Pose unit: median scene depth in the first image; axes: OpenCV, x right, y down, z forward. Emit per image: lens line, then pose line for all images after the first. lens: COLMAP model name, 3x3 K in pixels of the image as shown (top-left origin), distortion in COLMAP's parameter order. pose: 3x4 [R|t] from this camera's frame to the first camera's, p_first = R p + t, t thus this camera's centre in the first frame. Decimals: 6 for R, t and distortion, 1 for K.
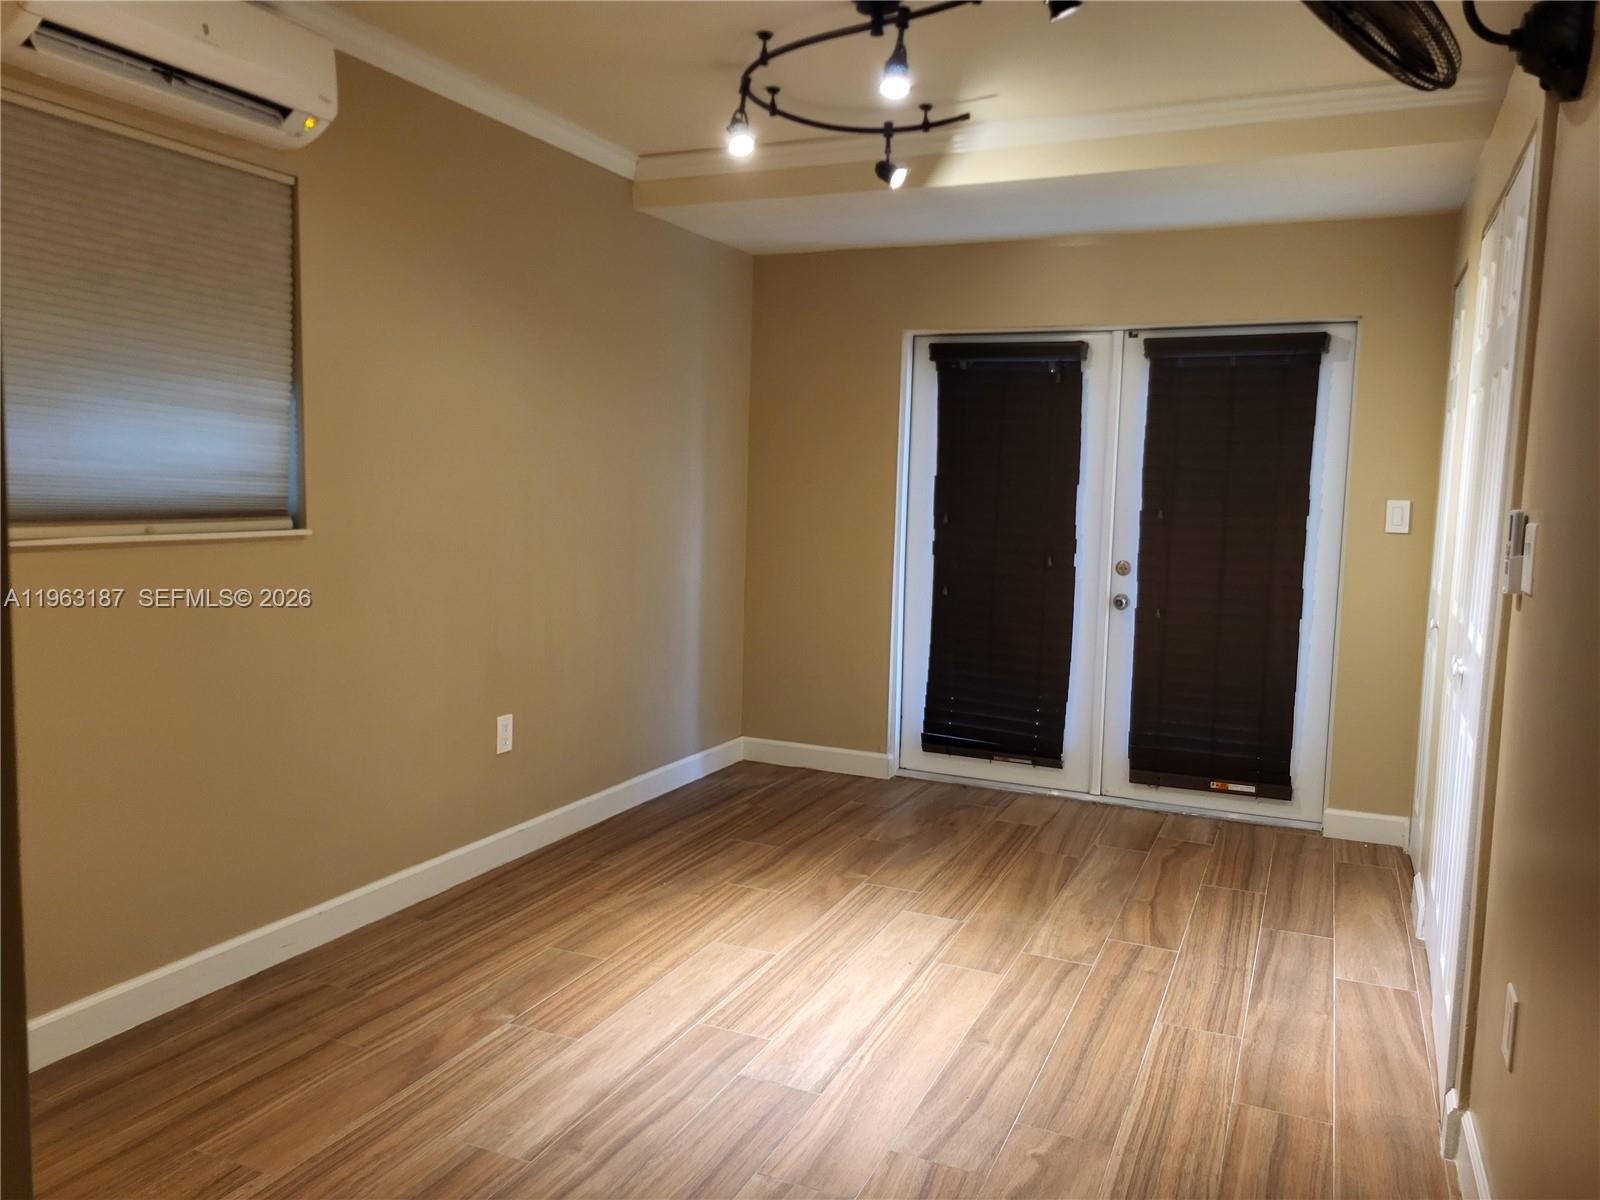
lens RADIAL K [[1230.8, 0, 788.4], [0, 1230.8, 594.8], [0, 0, 1]] dist [0.062152, -0.004254]
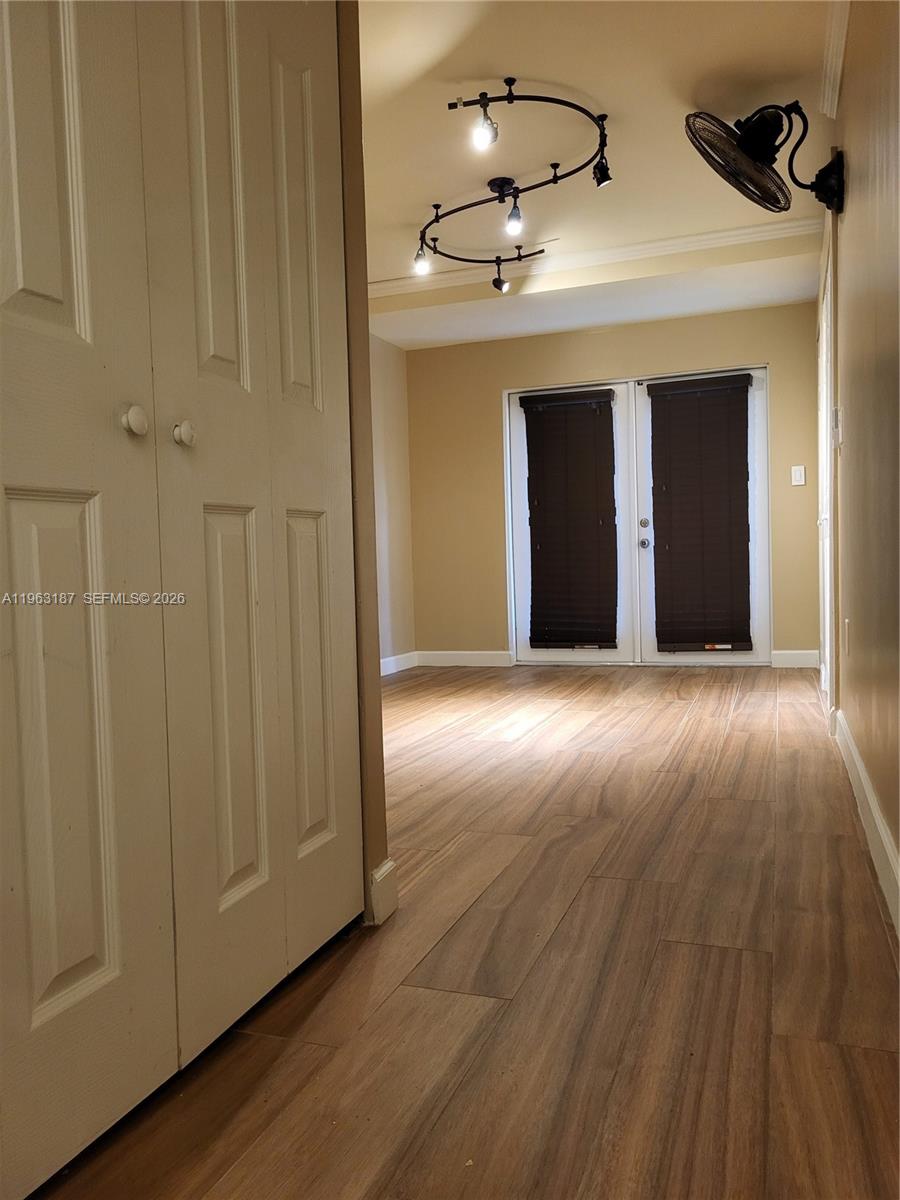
lens RADIAL K [[923.1, 0, 450.0], [0, 923.1, 600.0], [0, 0, 1]] dist [0.062152, -0.004254]
pose [[0.995634, -0.060759, 0.070864, -0.127302], [0.064554, 0.996529, -0.052555, 0.196148], [-0.067425, 0.056900, 0.996101, -0.329175]]
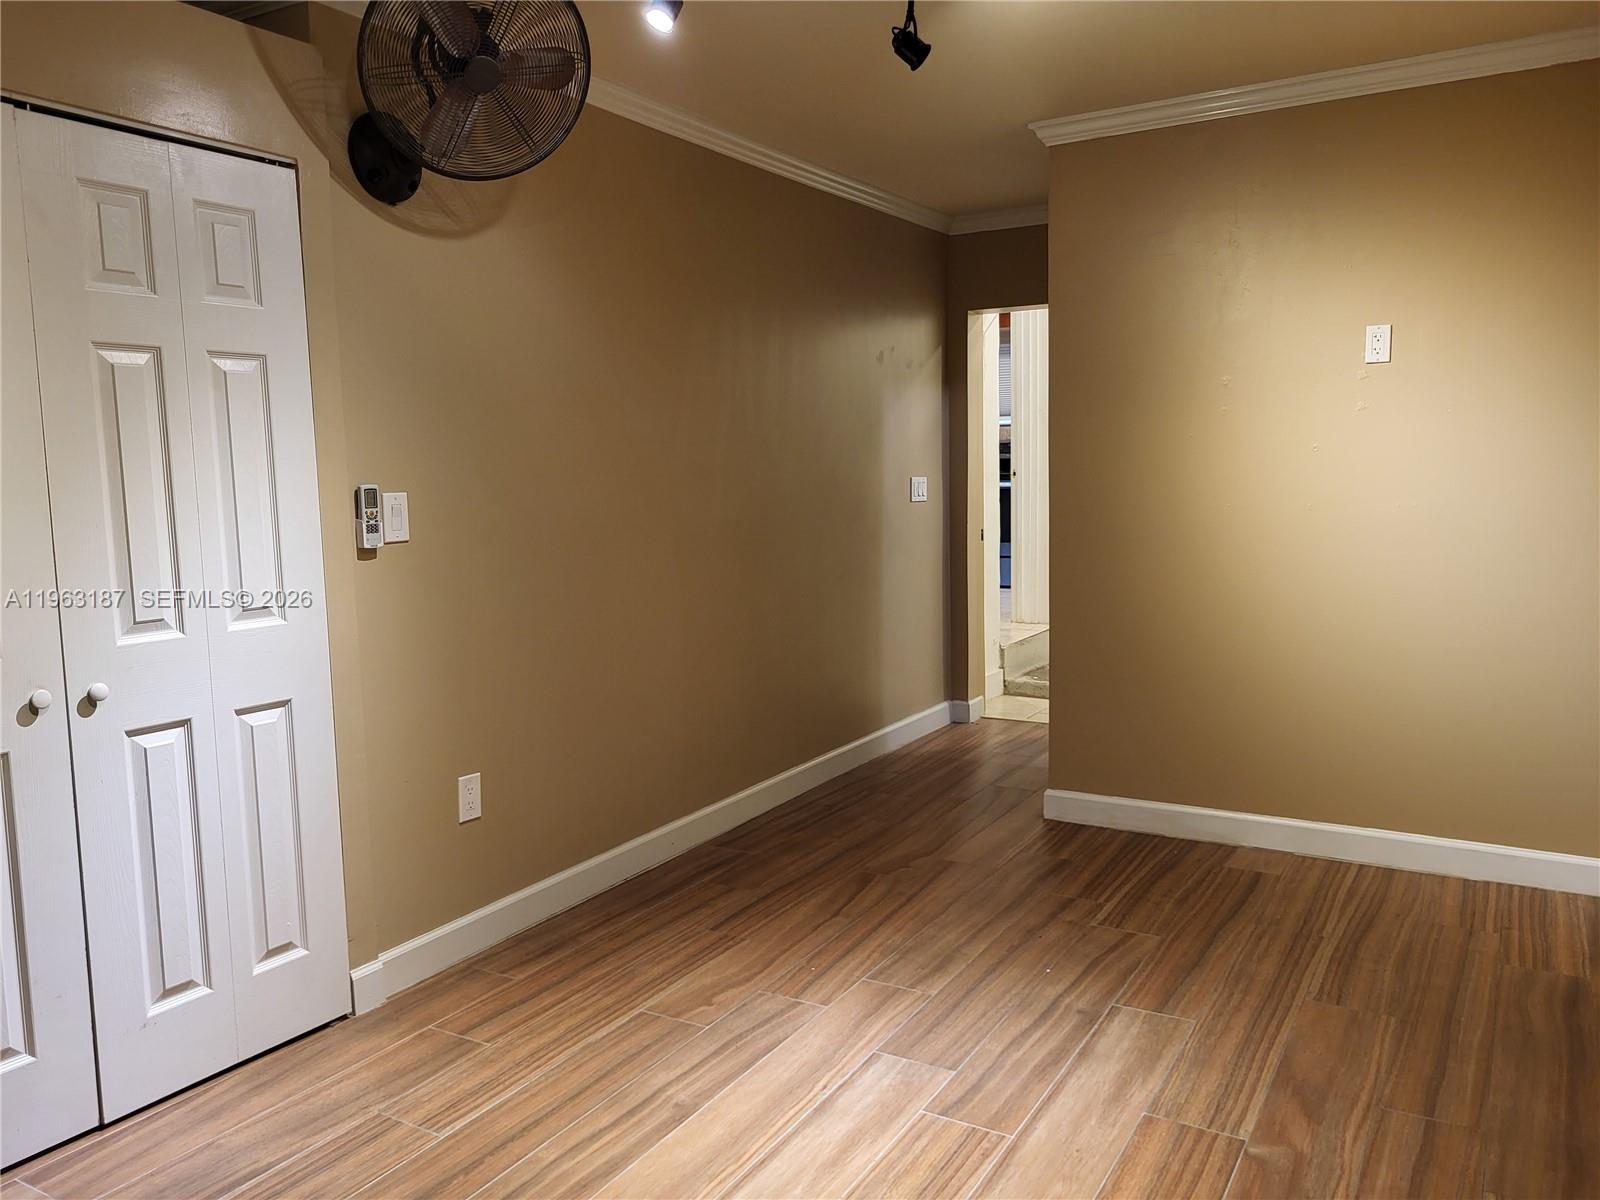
lens RADIAL K [[1238.4, 0, 800.0], [0, 1238.4, 600.0], [0, 0, 1]] dist [-0.001092, -0.000680]
pose [[-0.993630, -0.020496, 0.110816, -0.014800], [0.003037, 0.978095, 0.208138, -0.146677], [-0.112654, 0.207149, -0.971802, 1.502690]]
